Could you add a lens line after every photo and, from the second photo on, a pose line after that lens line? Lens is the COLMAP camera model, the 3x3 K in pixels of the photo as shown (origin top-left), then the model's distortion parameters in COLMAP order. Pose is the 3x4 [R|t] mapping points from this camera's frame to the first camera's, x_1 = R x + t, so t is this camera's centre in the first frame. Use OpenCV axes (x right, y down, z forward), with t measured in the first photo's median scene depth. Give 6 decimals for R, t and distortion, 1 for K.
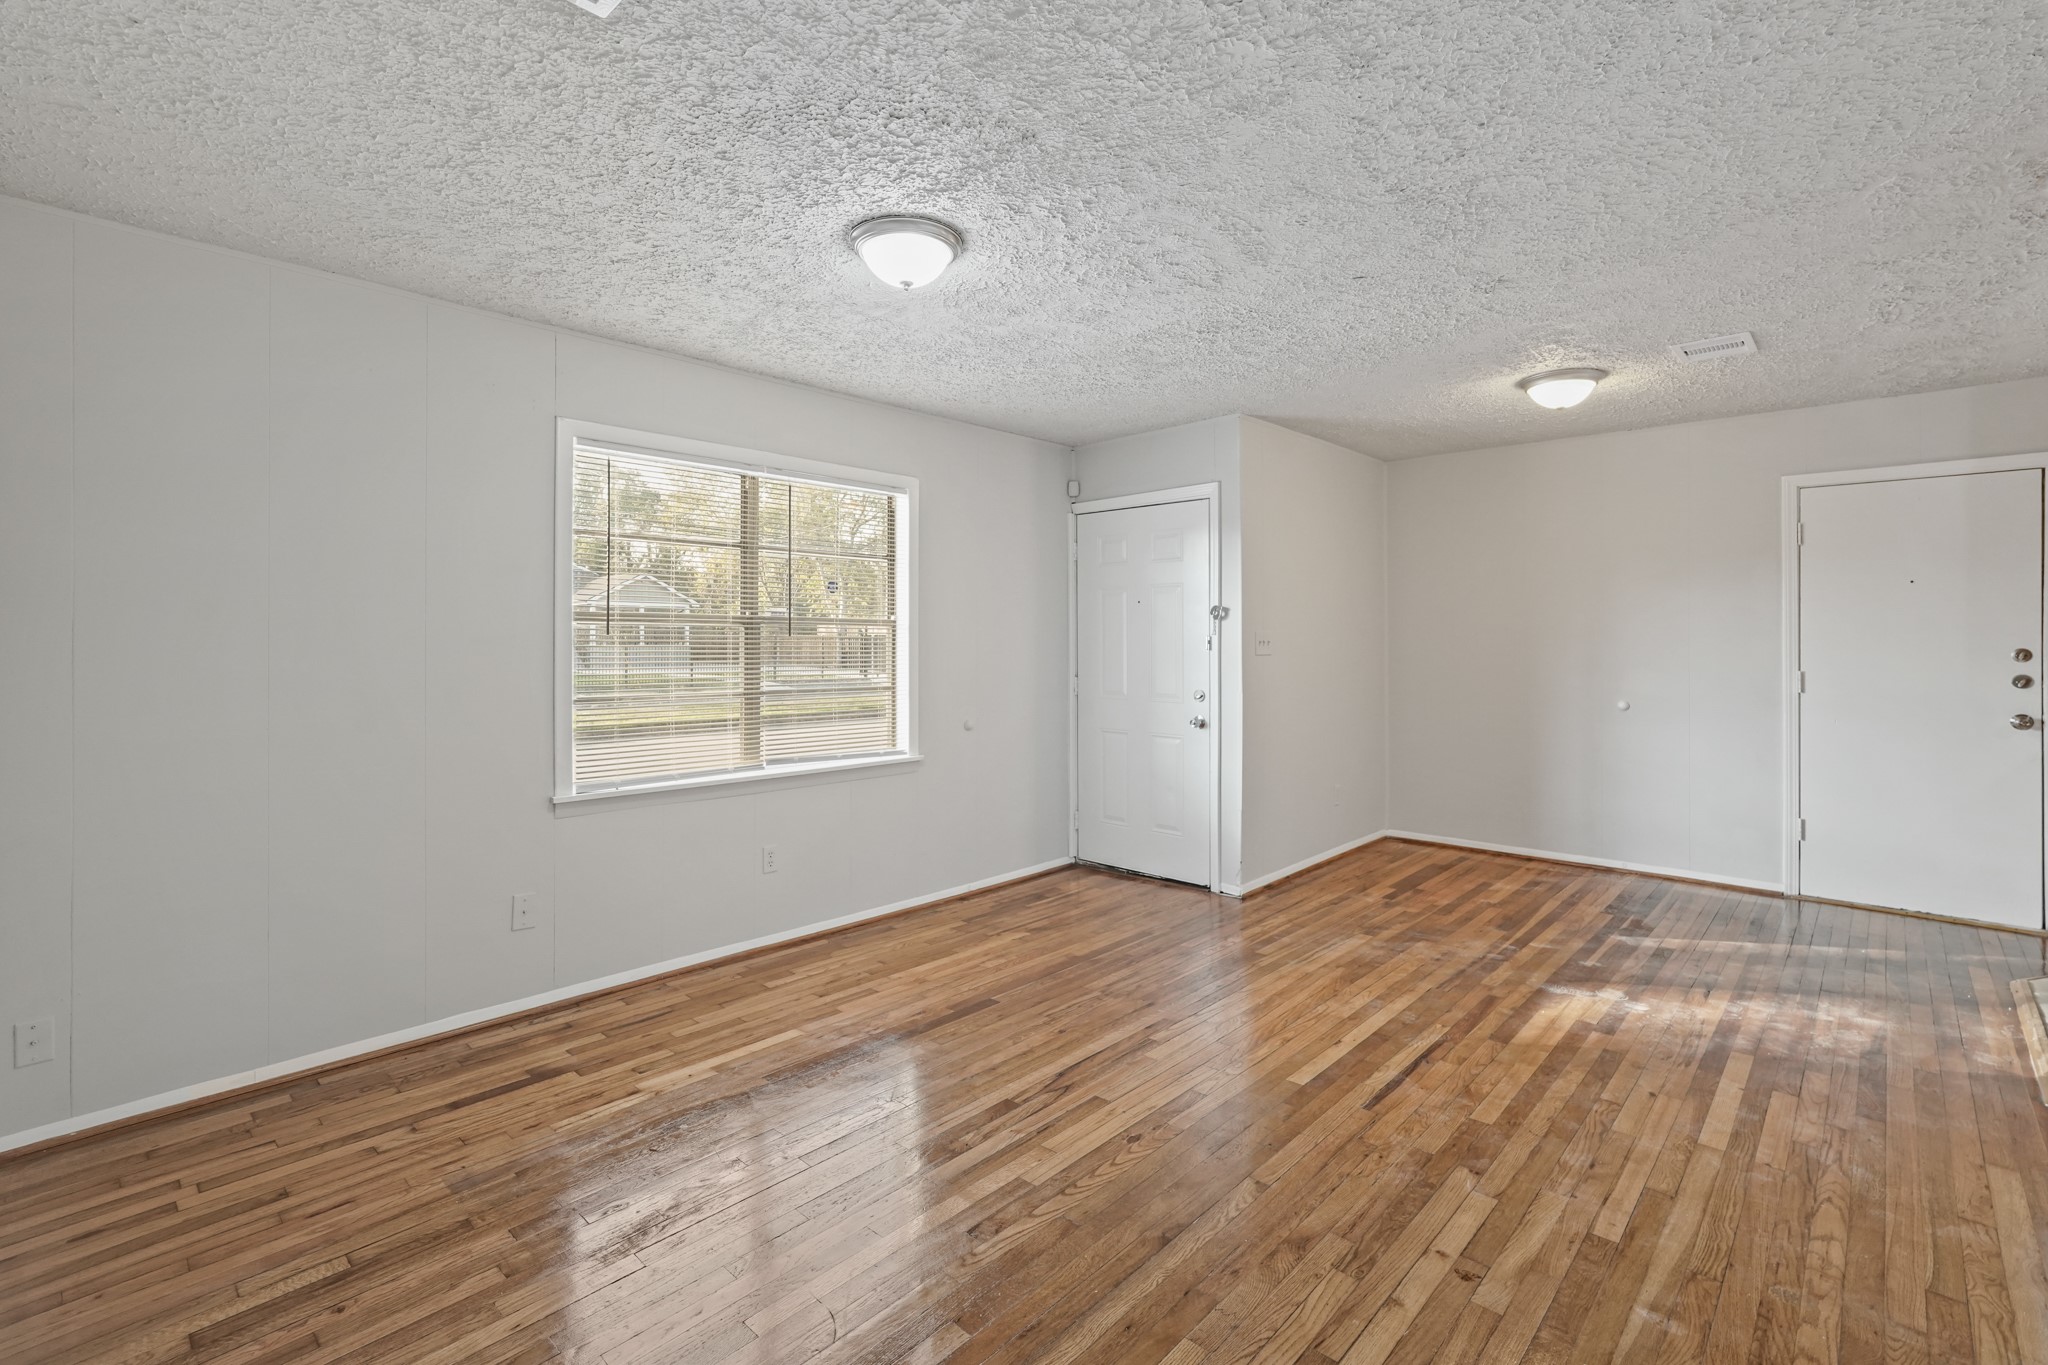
lens RADIAL K [[944.1, 0, 1021.7], [0, 944.1, 652.0], [0, 0, 1]] dist [0.001891, 0.000894]
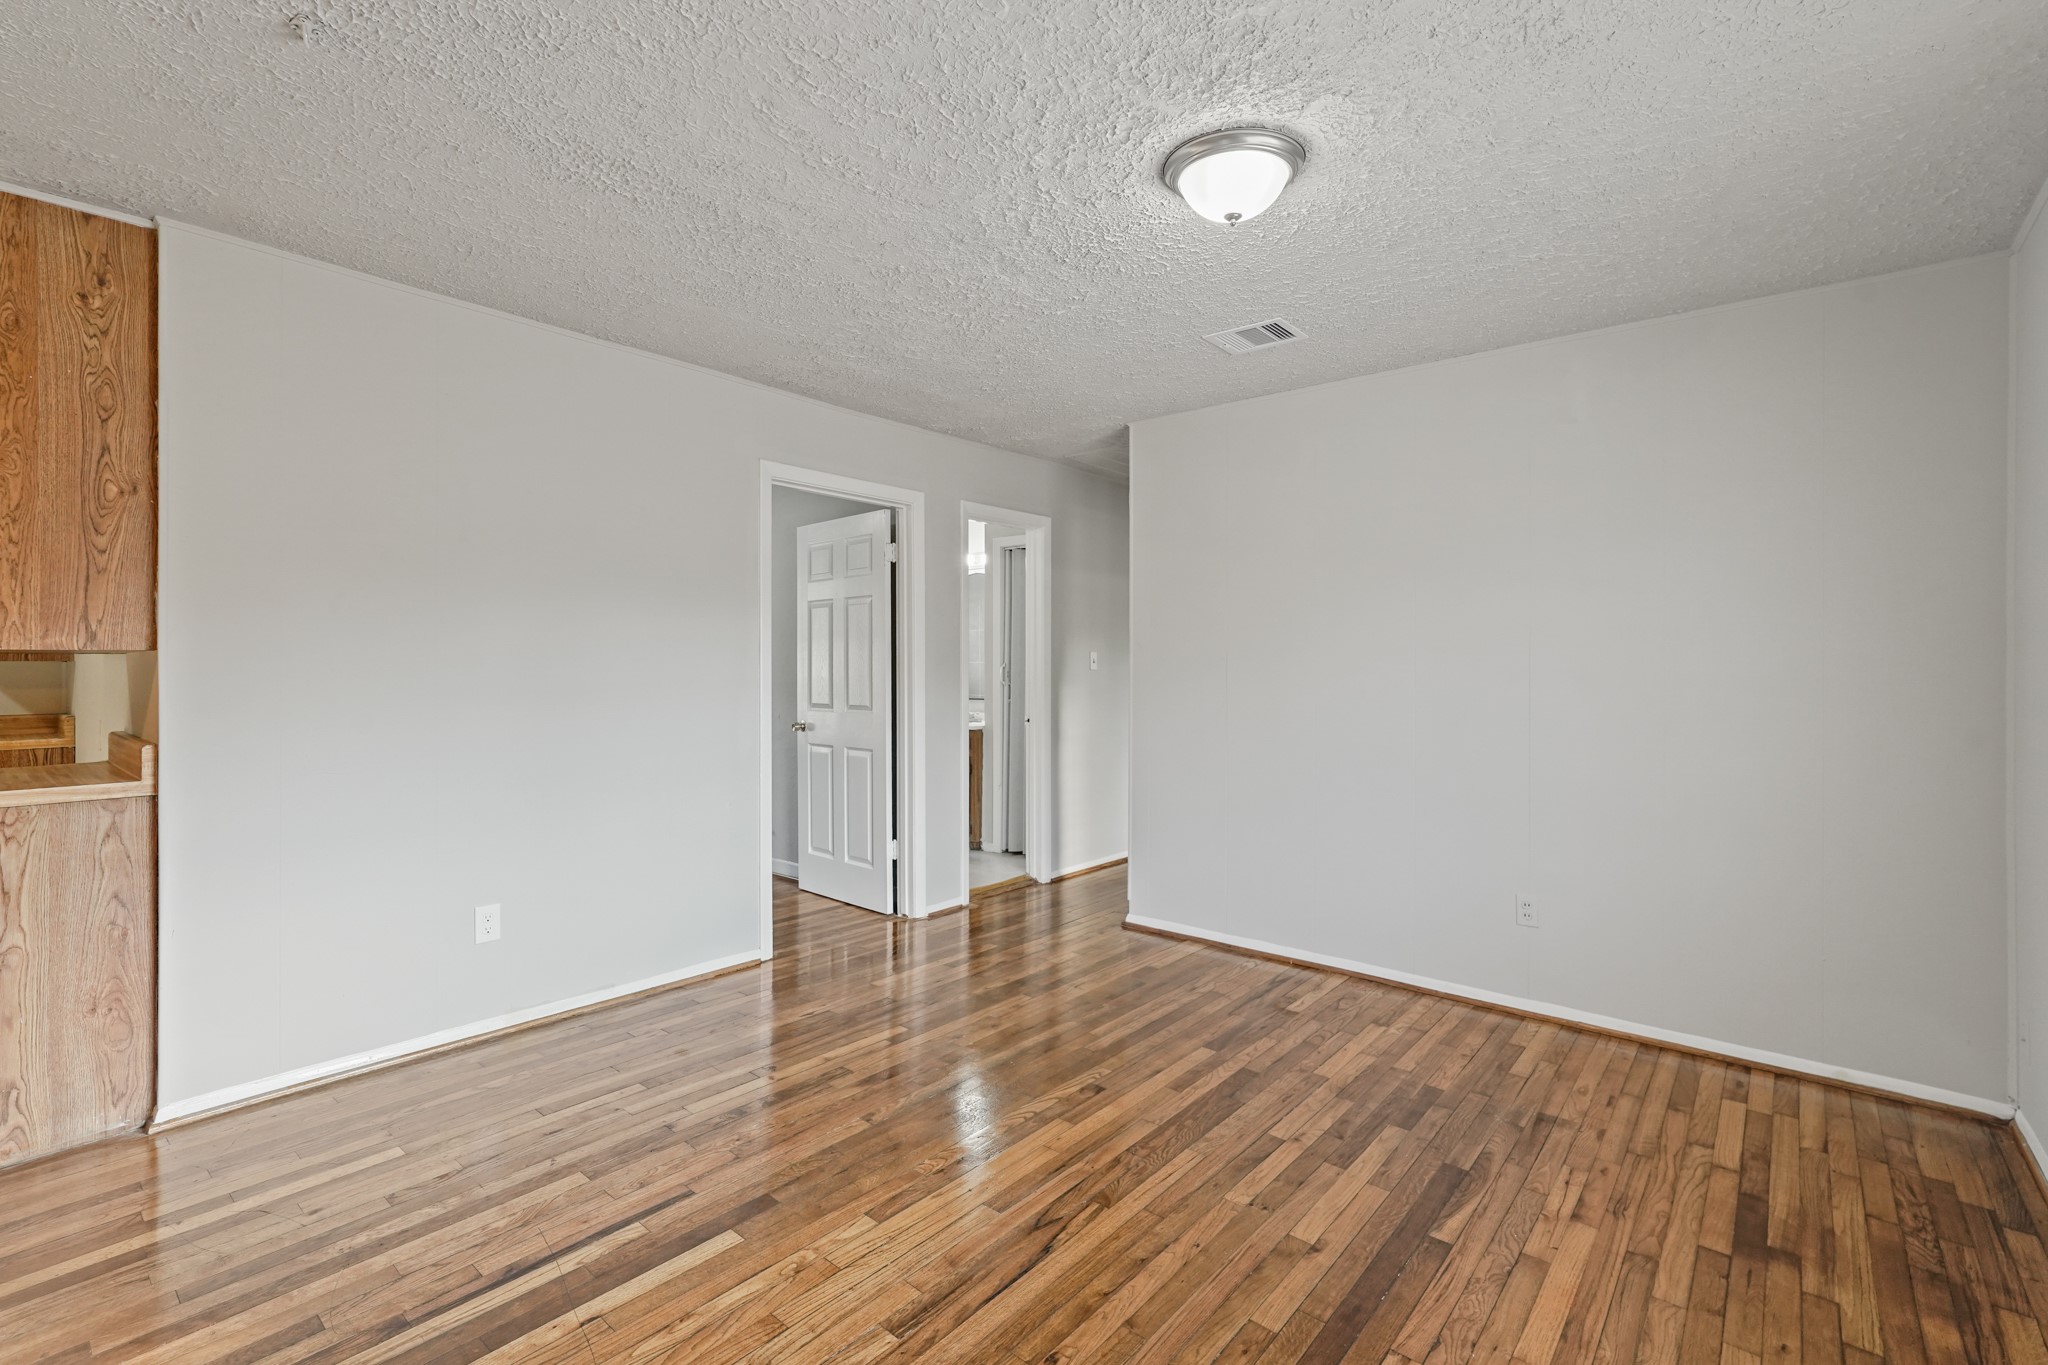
lens RADIAL K [[944.1, 0, 1021.7], [0, 944.1, 652.0], [0, 0, 1]] dist [0.001891, 0.000894]
pose [[-0.998352, -0.000449, -0.057390, 0.112514], [-0.000344, 0.999998, -0.001842, -0.010012], [0.057391, -0.001819, -0.998350, 1.897557]]
